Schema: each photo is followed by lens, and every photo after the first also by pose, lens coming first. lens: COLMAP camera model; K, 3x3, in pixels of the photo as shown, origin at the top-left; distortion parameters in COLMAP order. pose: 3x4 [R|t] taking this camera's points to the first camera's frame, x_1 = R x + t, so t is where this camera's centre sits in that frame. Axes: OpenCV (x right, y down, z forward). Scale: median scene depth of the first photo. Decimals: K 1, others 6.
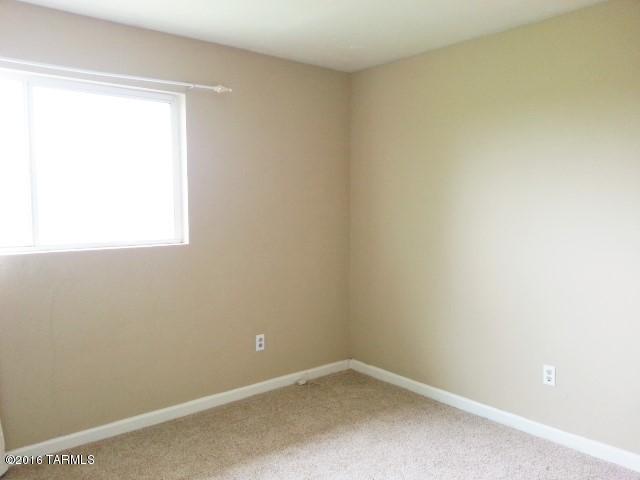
lens RADIAL K [[525.3, 0, 320.0], [0, 525.3, 240.0], [0, 0, 1]] dist [0.125396, -0.199739]
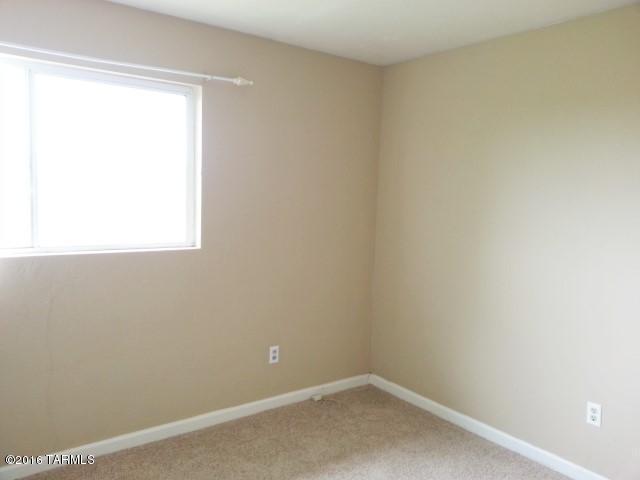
lens RADIAL K [[519.4, 0, 317.7], [0, 519.4, 241.9], [0, 0, 1]] dist [0.112351, -0.179734]
pose [[0.997862, 0.039540, -0.052031, 0.004509], [-0.038521, 0.999049, 0.020431, -0.030713], [0.052789, -0.018383, 0.998436, 0.096314]]
